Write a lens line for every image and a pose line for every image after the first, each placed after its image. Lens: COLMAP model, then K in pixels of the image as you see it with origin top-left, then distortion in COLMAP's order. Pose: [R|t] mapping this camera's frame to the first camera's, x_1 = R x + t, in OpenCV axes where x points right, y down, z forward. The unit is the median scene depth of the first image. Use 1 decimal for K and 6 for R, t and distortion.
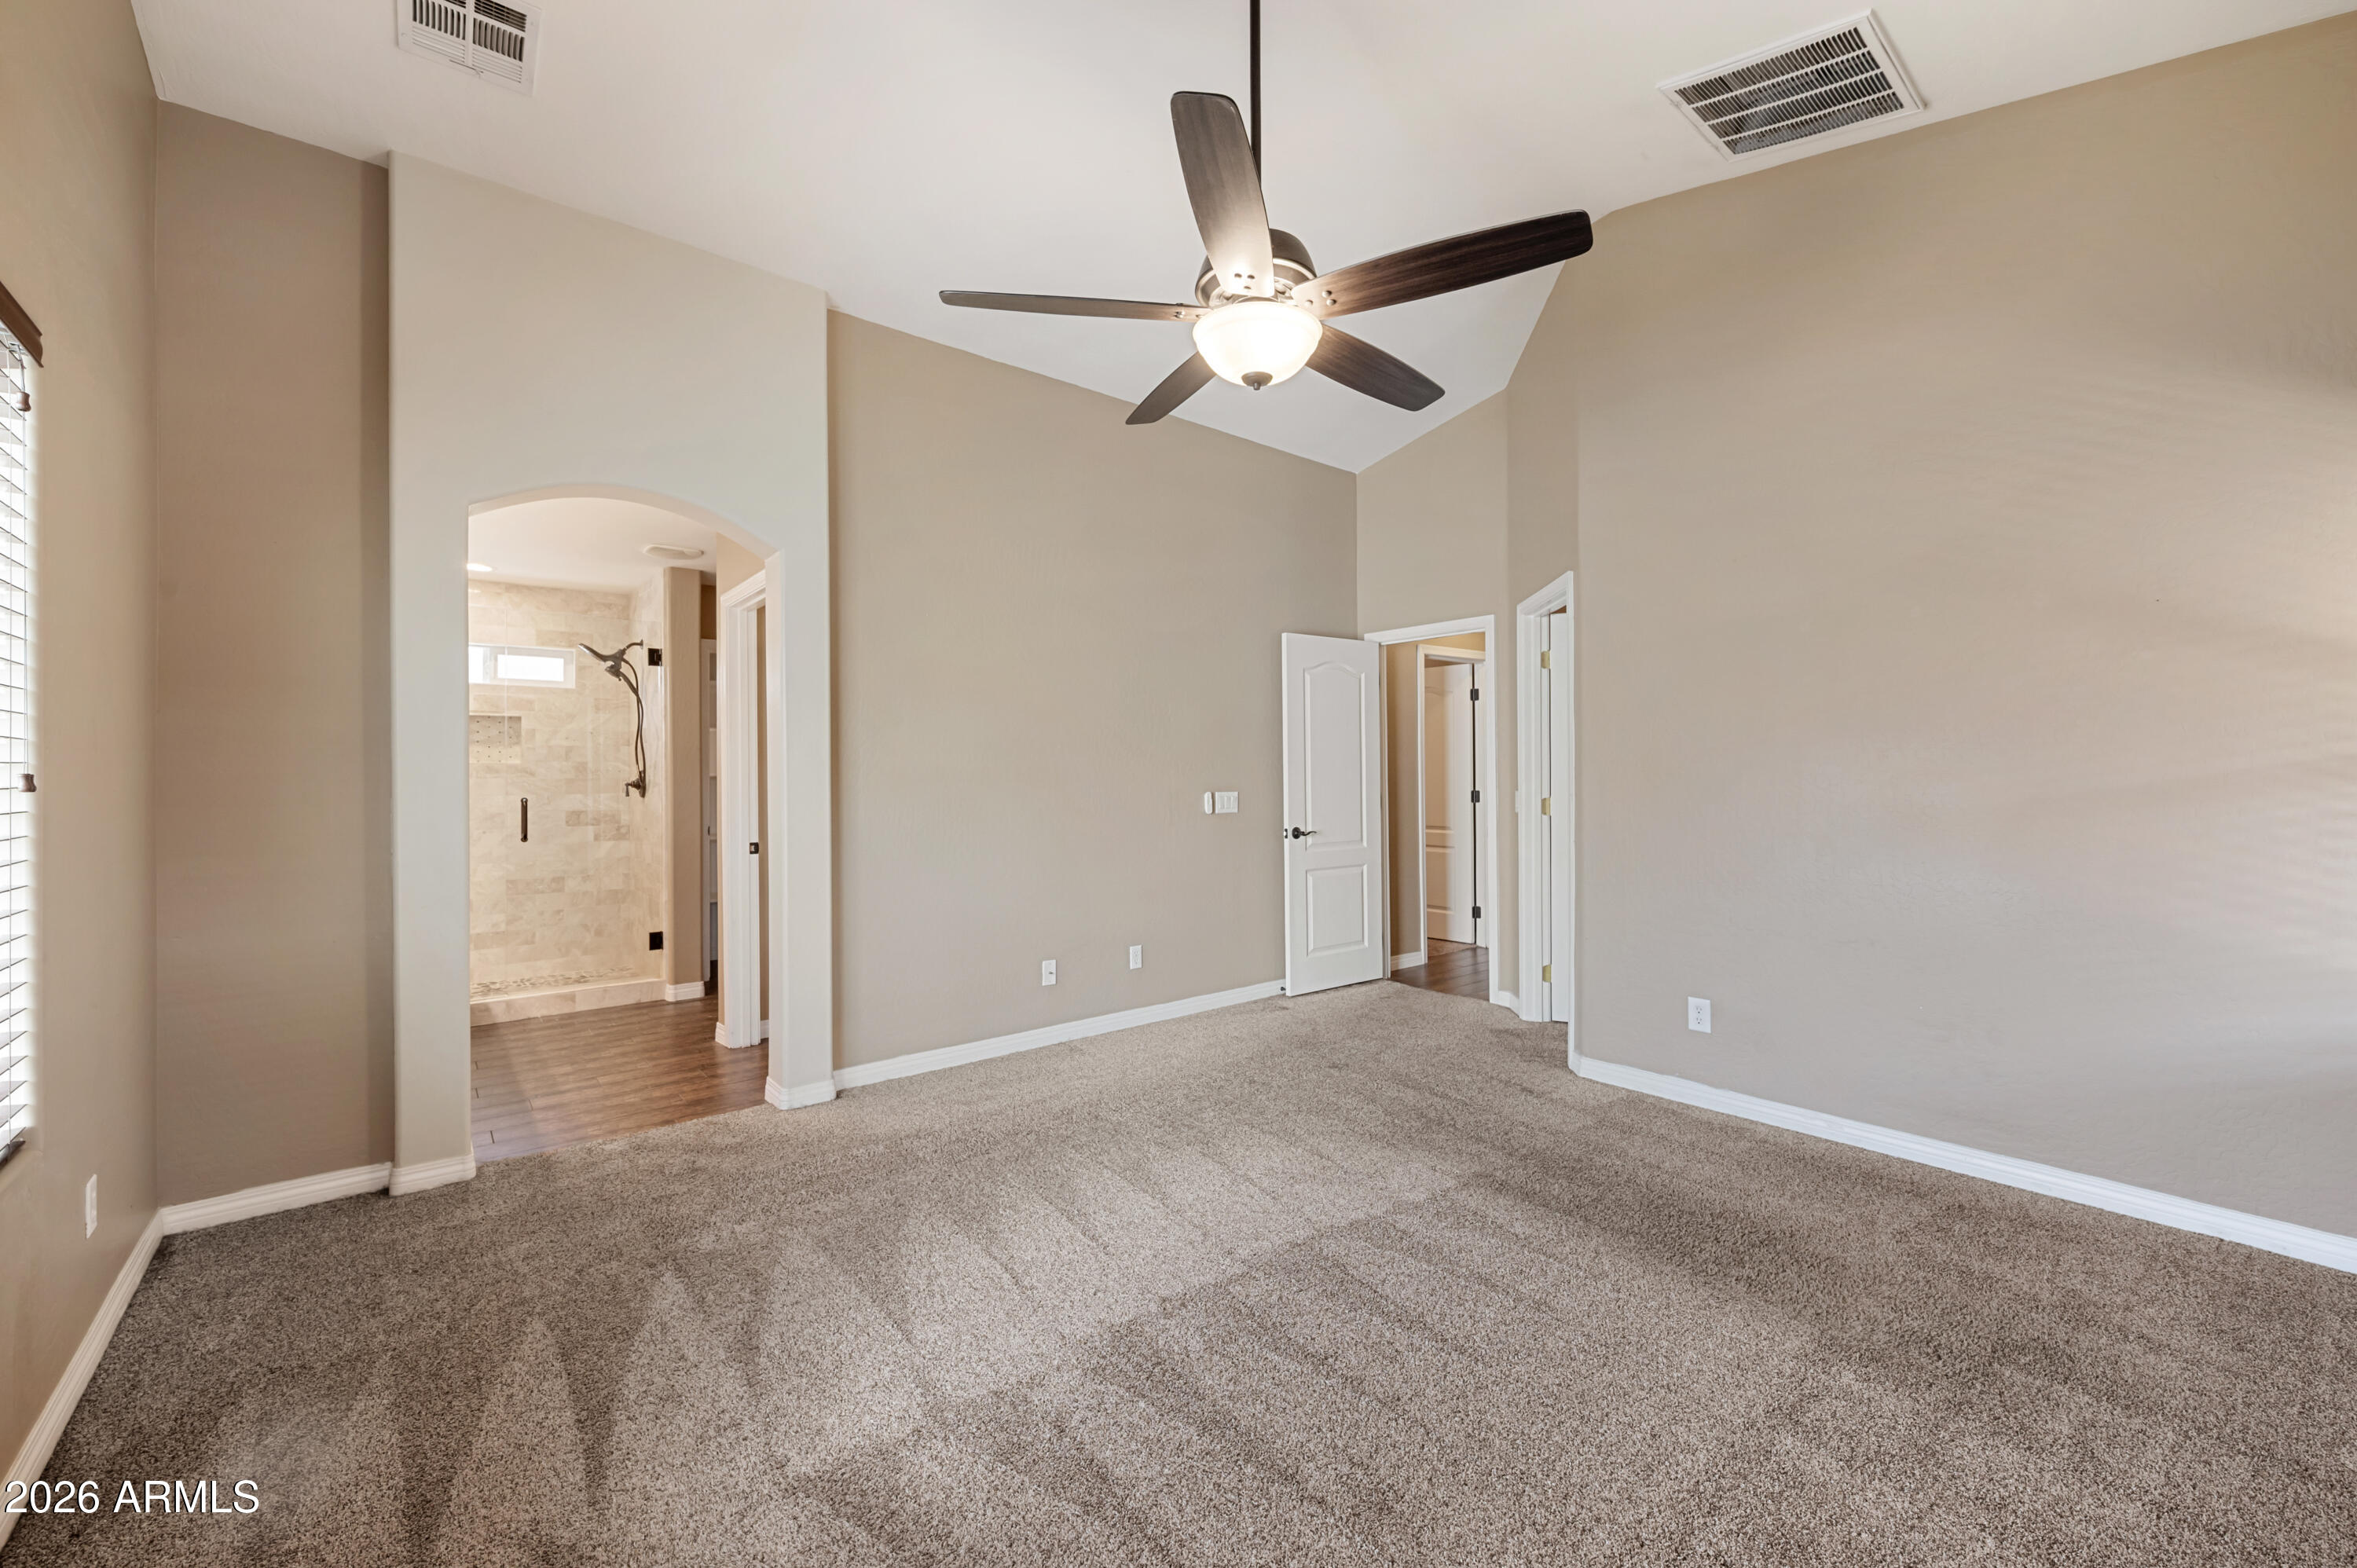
lens RADIAL K [[940.0, 0, 1189.4], [0, 940.0, 772.1], [0, 0, 1]] dist [-0.000135, -0.000124]
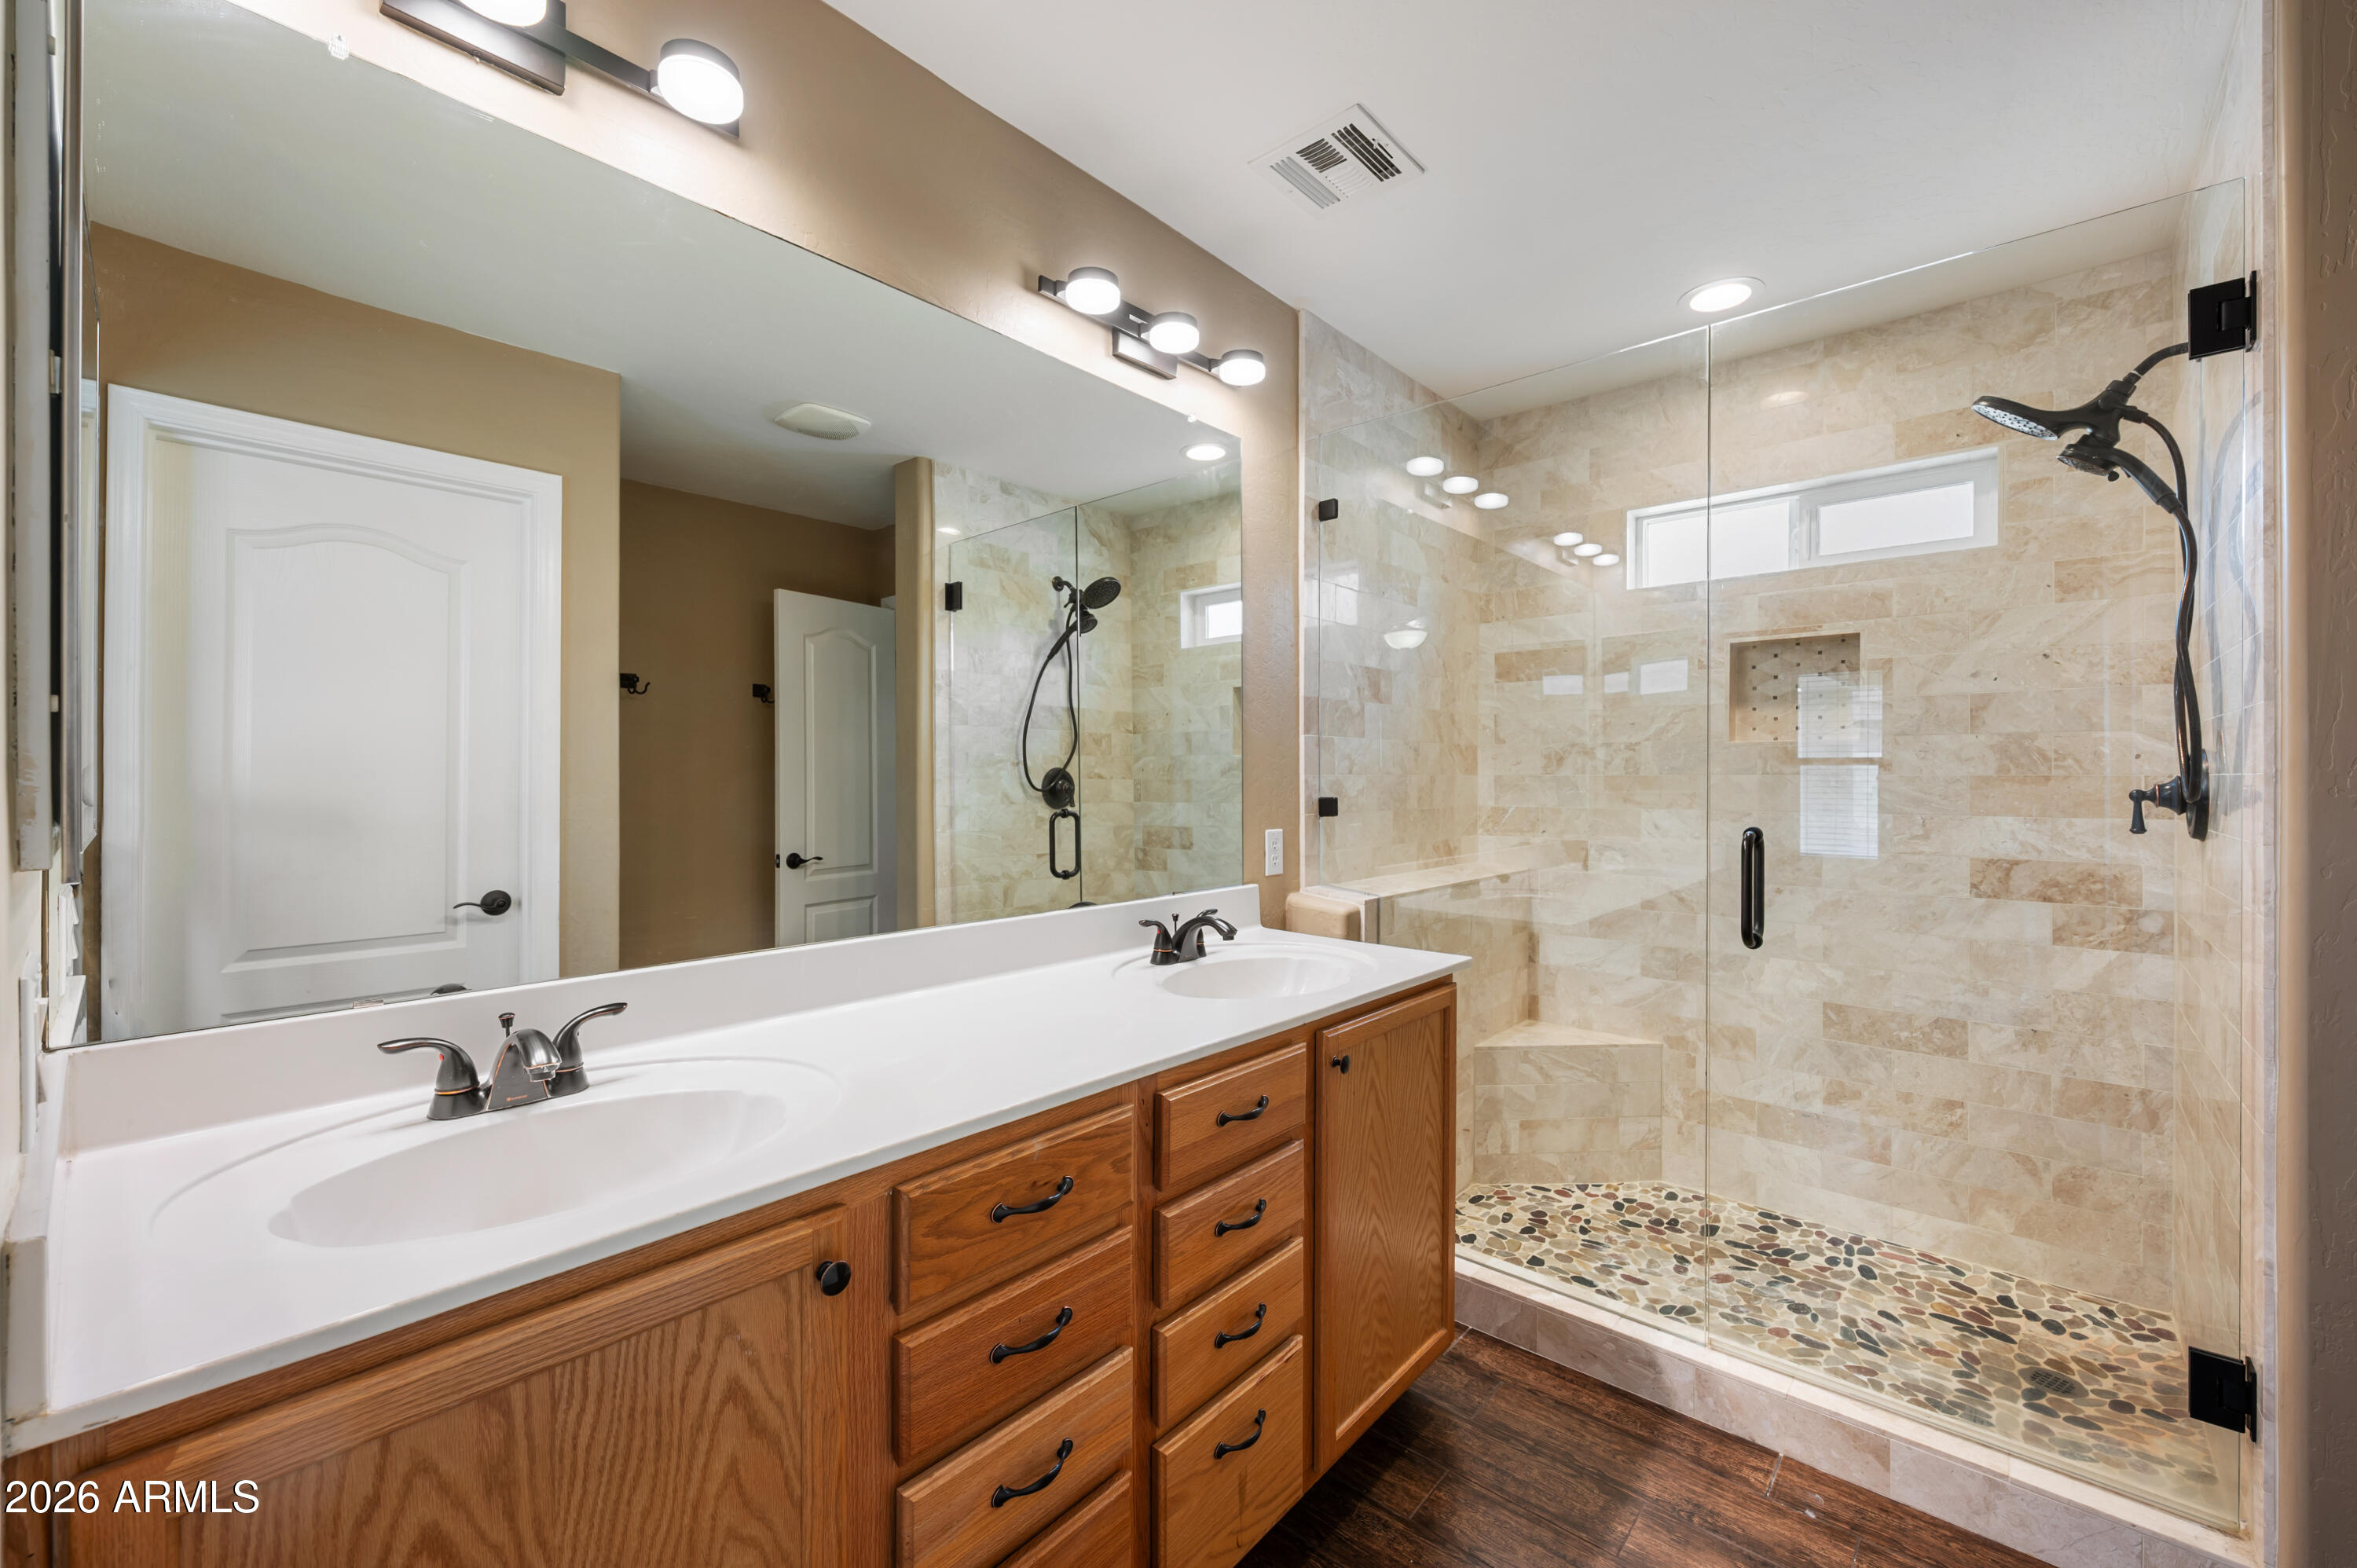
lens RADIAL K [[940.0, 0, 1189.4], [0, 940.0, 772.1], [0, 0, 1]] dist [-0.000135, -0.000124]
pose [[0.147854, 0.002497, -0.989006, -0.324728], [-0.004266, 0.999989, 0.001887, 0.005844], [0.989000, 0.003940, 0.147863, 0.625545]]
